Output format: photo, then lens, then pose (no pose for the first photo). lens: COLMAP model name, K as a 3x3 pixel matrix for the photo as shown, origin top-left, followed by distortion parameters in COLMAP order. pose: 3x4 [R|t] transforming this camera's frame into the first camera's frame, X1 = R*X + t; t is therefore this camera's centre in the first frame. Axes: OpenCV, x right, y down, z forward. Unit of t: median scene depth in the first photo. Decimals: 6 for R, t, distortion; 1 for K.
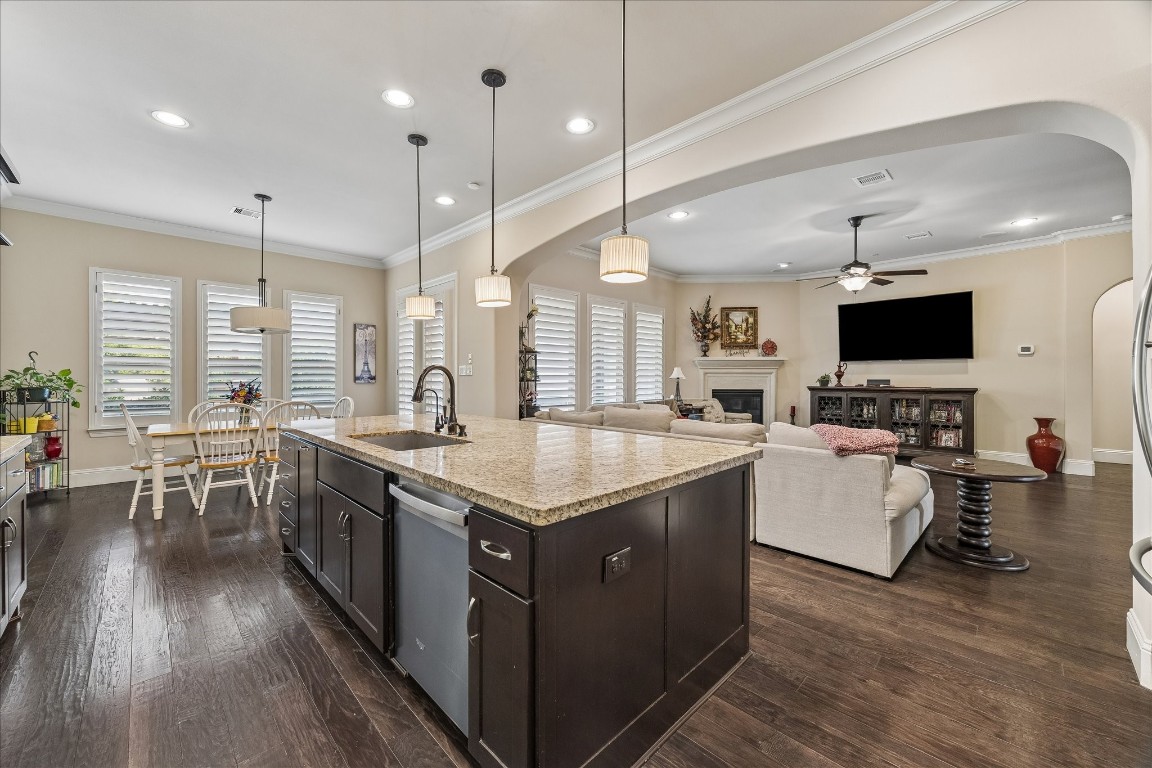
lens RADIAL K [[444.2, 0, 573.8], [0, 444.2, 378.0], [0, 0, 1]] dist [-0.001821, -0.001185]
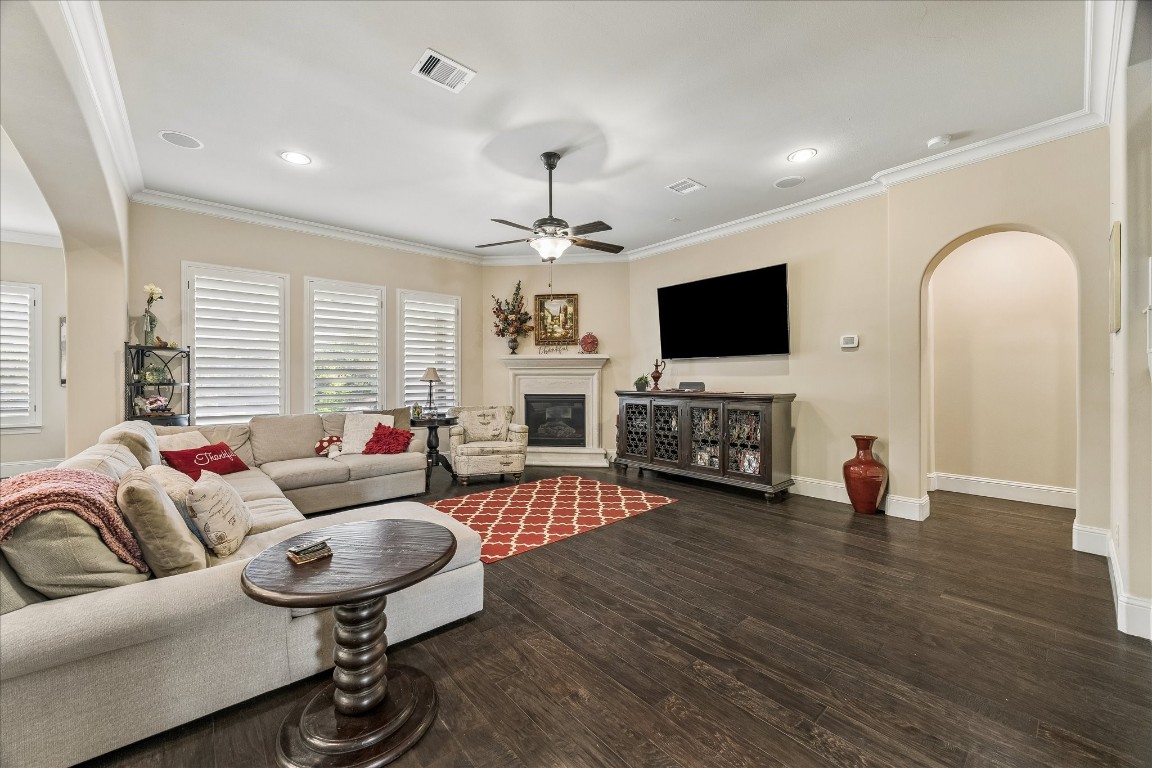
lens RADIAL K [[444.2, 0, 565.7], [0, 444.2, 379.6], [0, 0, 1]] dist [-0.001821, -0.001185]
pose [[0.998390, -0.002271, -0.056680, 0.473500], [0.002270, 0.999997, -0.000089, -0.001394], [0.056680, -0.000039, 0.998392, 0.196279]]
